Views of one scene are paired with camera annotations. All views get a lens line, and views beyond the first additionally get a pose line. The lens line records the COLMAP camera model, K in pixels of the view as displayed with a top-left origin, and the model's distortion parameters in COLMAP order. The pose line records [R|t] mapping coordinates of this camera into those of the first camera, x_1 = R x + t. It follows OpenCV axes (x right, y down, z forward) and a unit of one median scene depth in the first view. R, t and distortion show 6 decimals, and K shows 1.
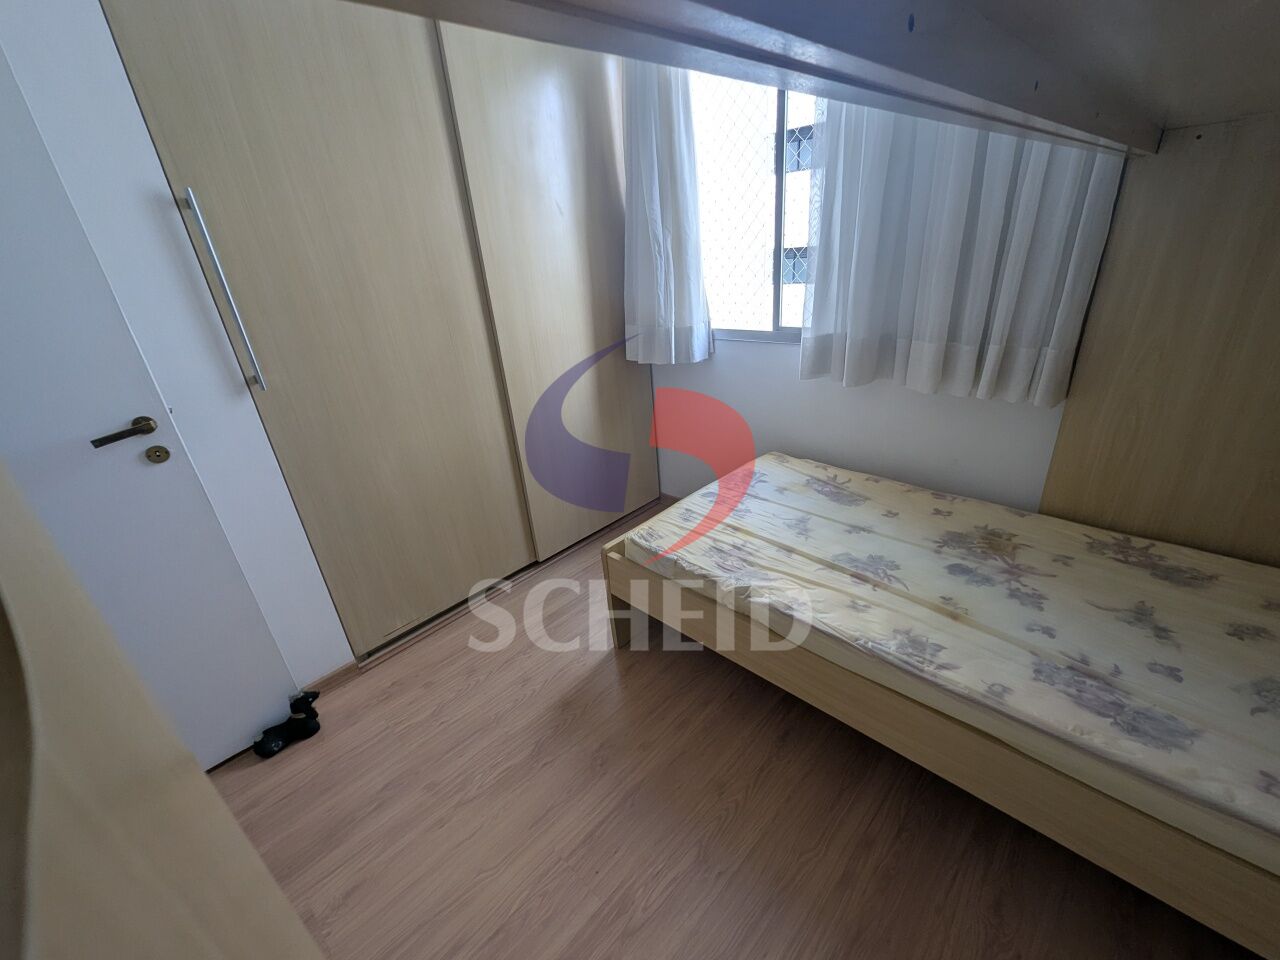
lens RADIAL K [[536.9, 0, 647.4], [0, 536.9, 493.0], [0, 0, 1]] dist [0.004938, -0.000429]
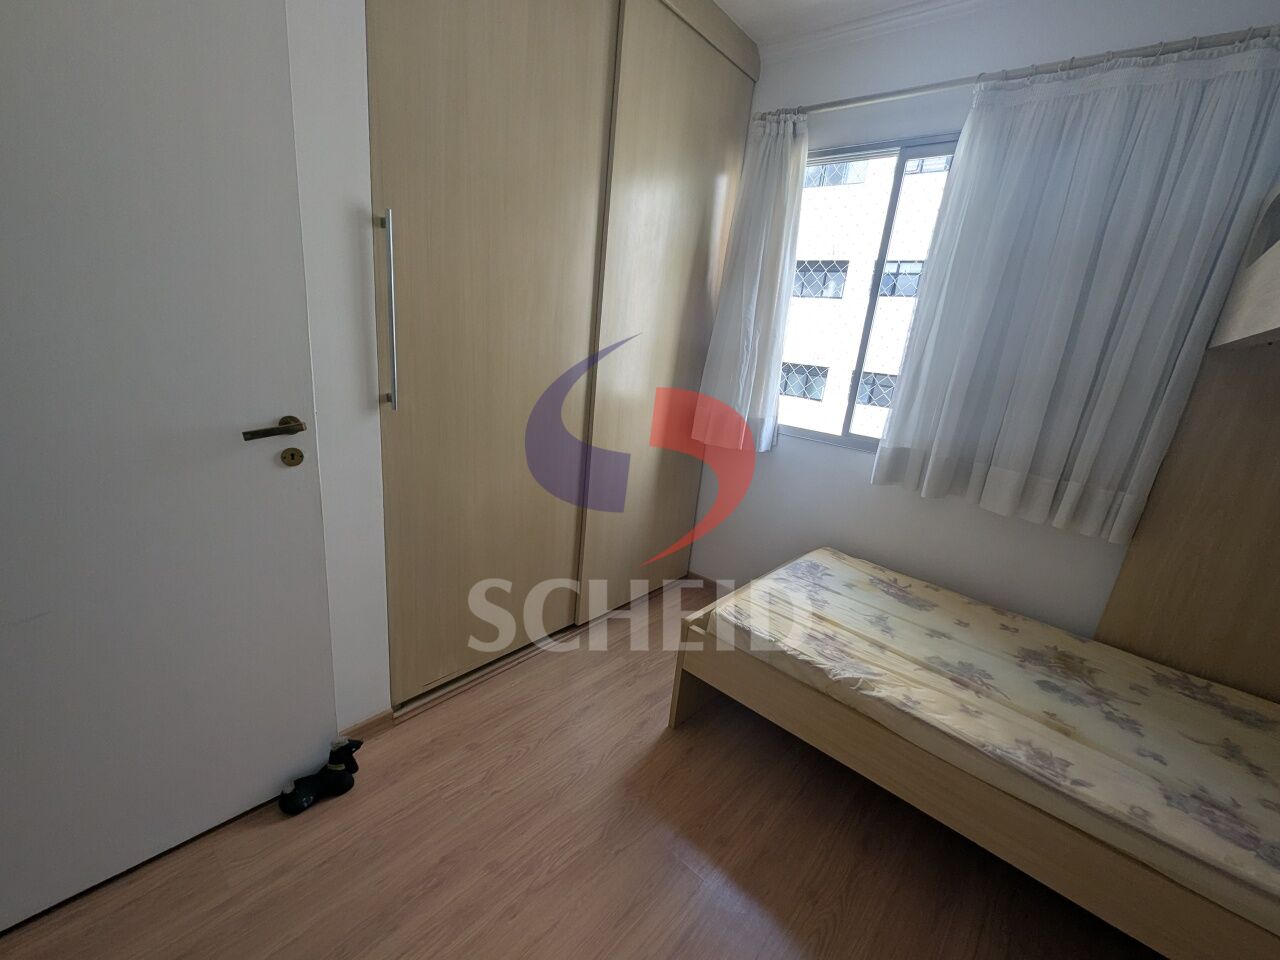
lens RADIAL K [[536.9, 0, 647.4], [0, 536.9, 493.0], [0, 0, 1]] dist [0.004938, -0.000429]
pose [[0.983112, 0.155405, 0.096648, -0.338792], [-0.139638, 0.978353, -0.152732, 0.041881], [-0.118292, 0.136657, 0.983530, 0.008867]]
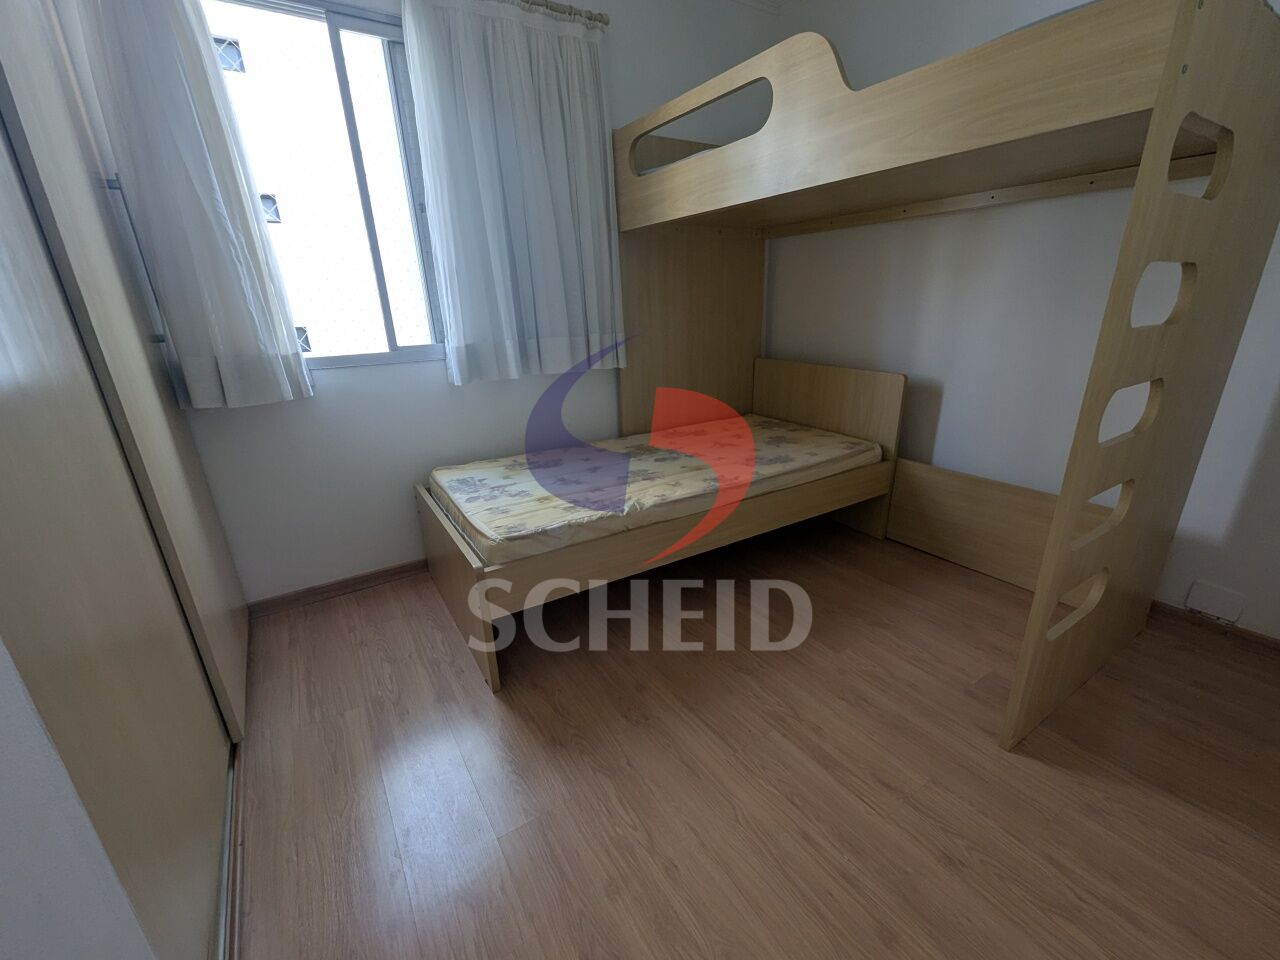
lens RADIAL K [[536.9, 0, 647.4], [0, 536.9, 493.0], [0, 0, 1]] dist [0.004938, -0.000429]
pose [[0.230477, -0.254552, 0.939193, -0.945480], [0.426985, 0.893751, 0.137454, -0.007339], [-0.874394, 0.369342, 0.314679, 0.544976]]
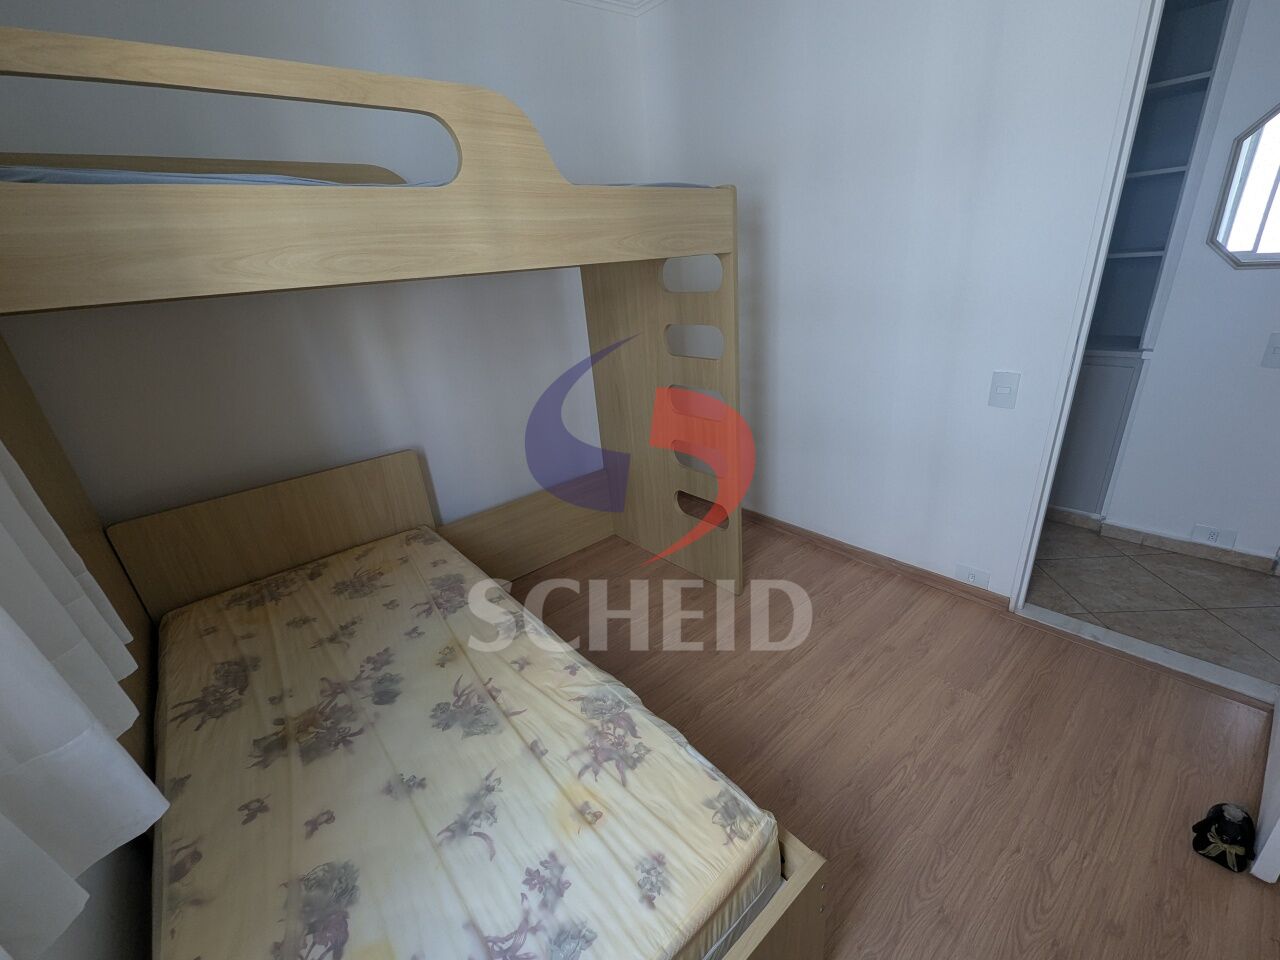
lens RADIAL K [[536.9, 0, 647.4], [0, 536.9, 493.0], [0, 0, 1]] dist [0.004938, -0.000429]
pose [[-0.982151, 0.115663, 0.148331, -0.038404], [0.187793, 0.647674, 0.738412, -0.661182], [-0.010663, 0.753088, -0.657834, 1.297902]]
